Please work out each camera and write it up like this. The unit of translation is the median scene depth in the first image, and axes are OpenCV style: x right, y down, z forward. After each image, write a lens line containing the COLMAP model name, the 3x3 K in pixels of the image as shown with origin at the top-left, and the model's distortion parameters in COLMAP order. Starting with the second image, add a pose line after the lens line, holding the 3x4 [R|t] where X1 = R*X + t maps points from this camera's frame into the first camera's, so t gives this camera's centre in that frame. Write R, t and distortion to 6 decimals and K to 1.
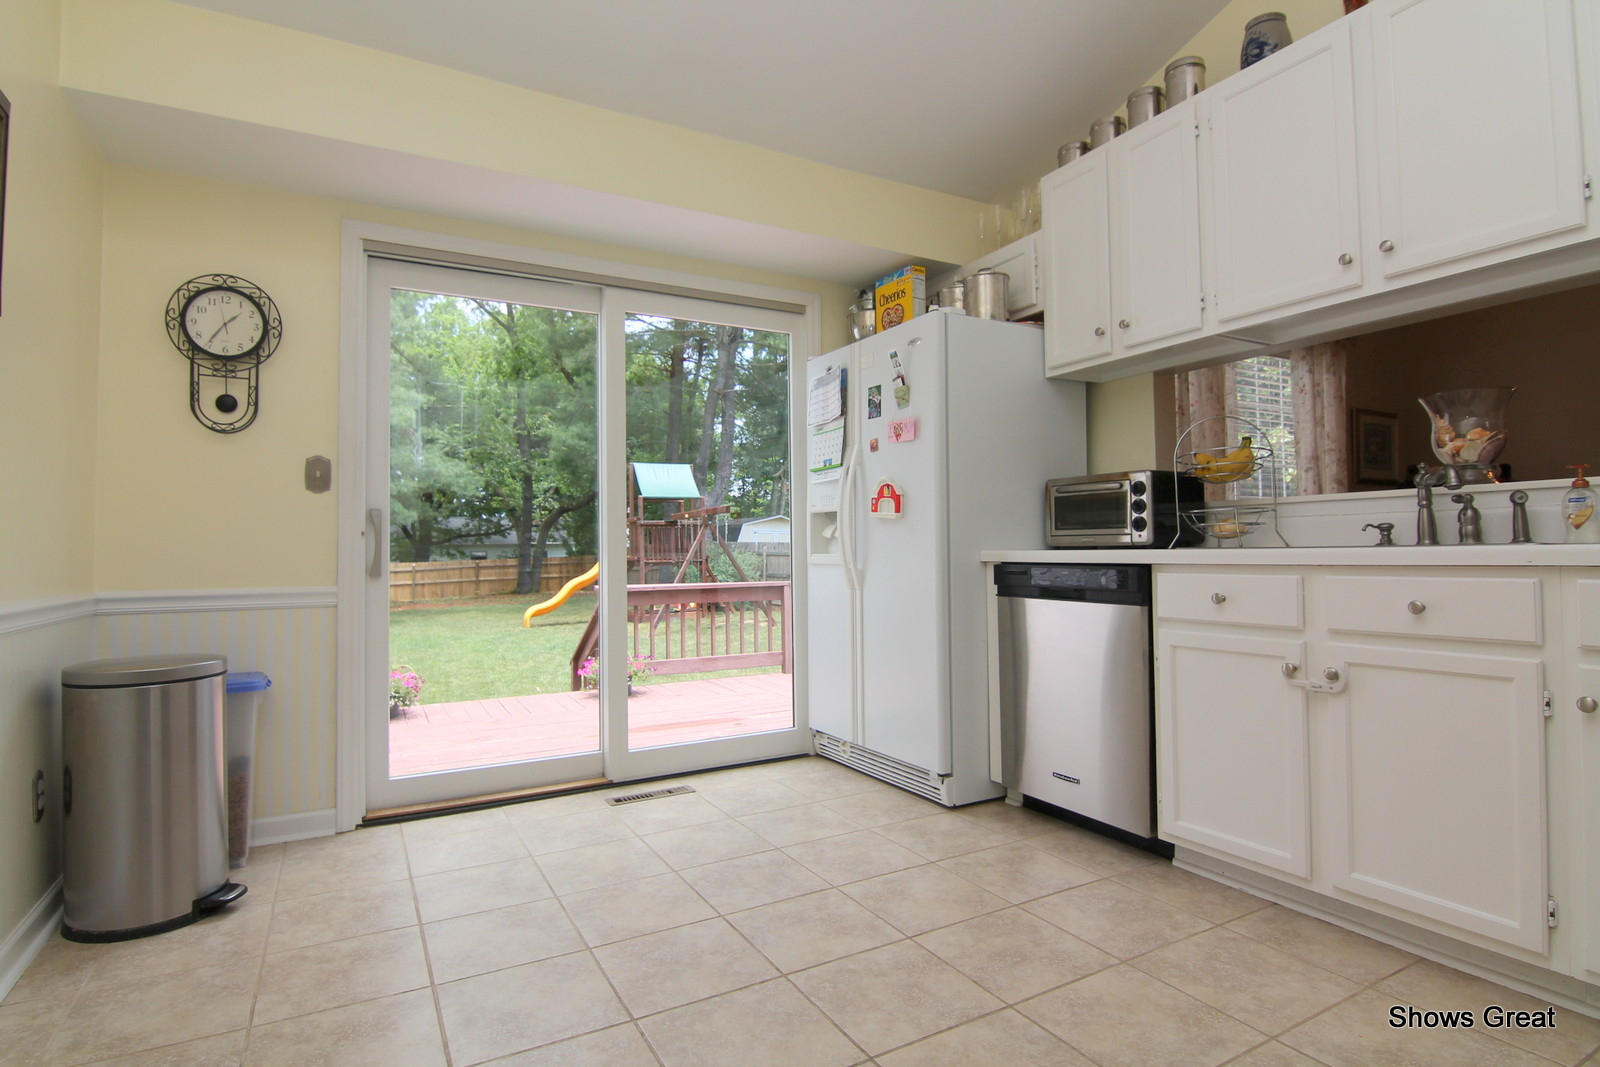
lens RADIAL K [[819.4, 0, 800.4], [0, 819.4, 520.7], [0, 0, 1]] dist [-0.012340, -0.007631]
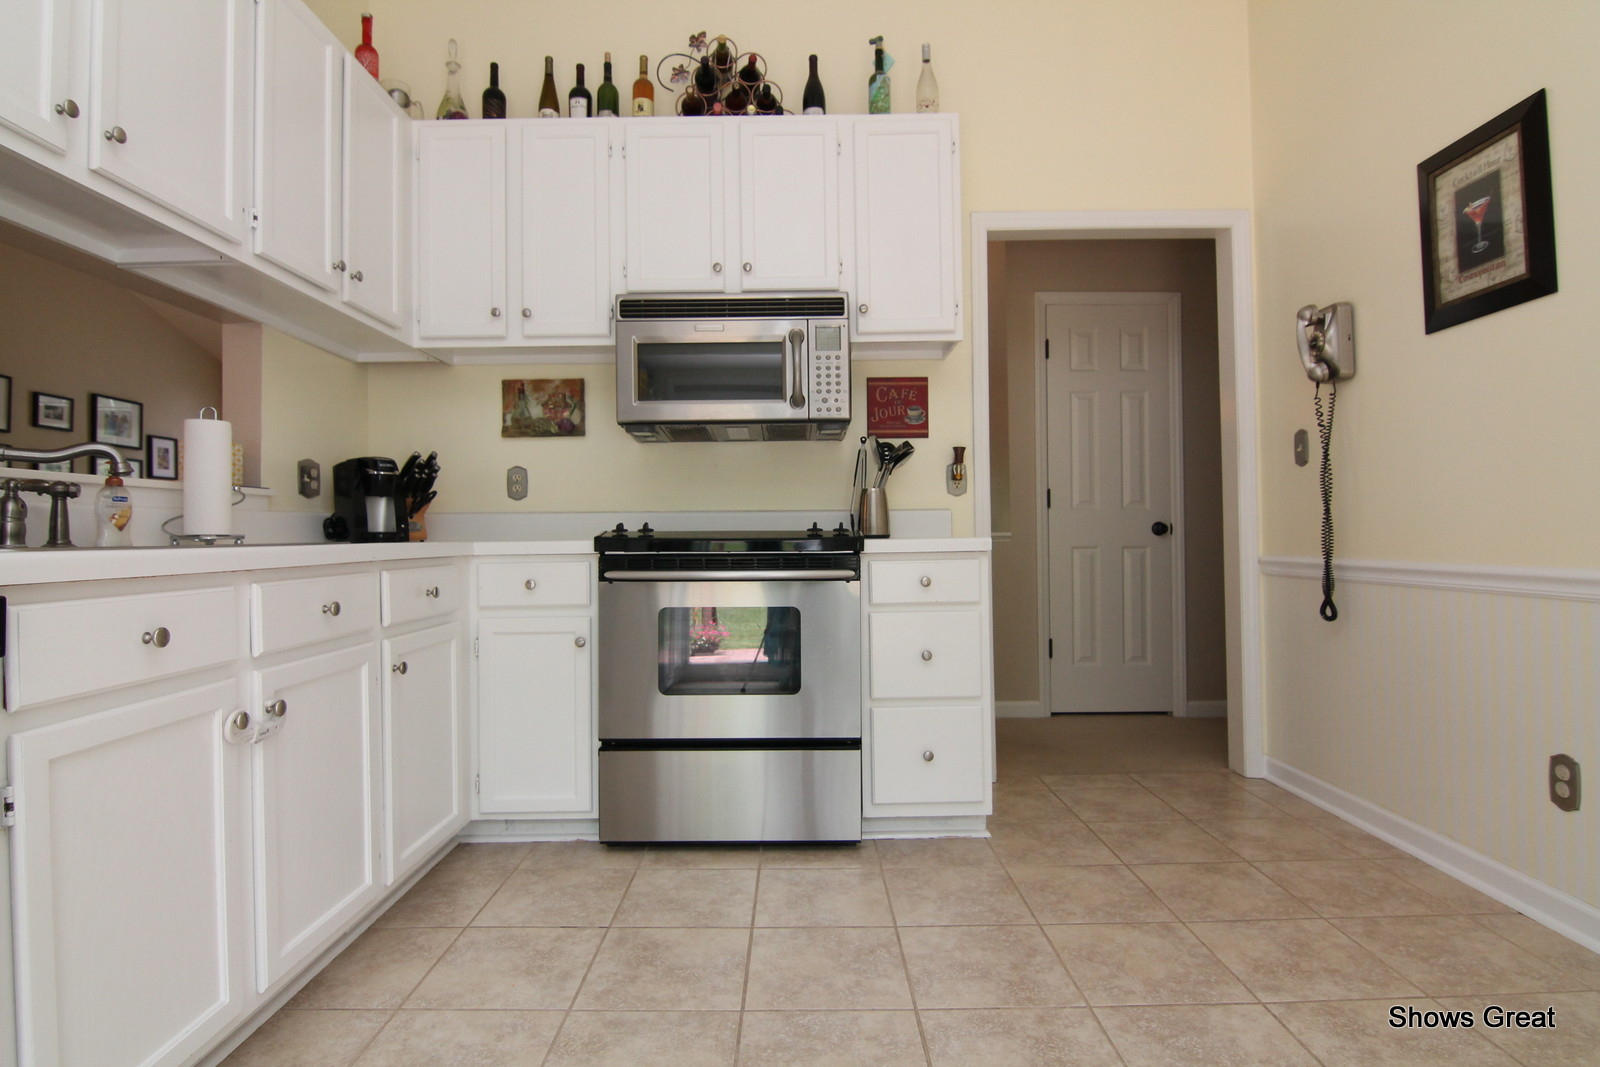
lens RADIAL K [[819.4, 0, 794.8], [0, 819.4, 527.7], [0, 0, 1]] dist [-0.012340, -0.007631]
pose [[-0.867109, 0.019789, 0.497726, -0.177862], [0.006147, 0.999560, -0.029033, 0.041032], [-0.498081, -0.022115, -0.866848, 1.533518]]
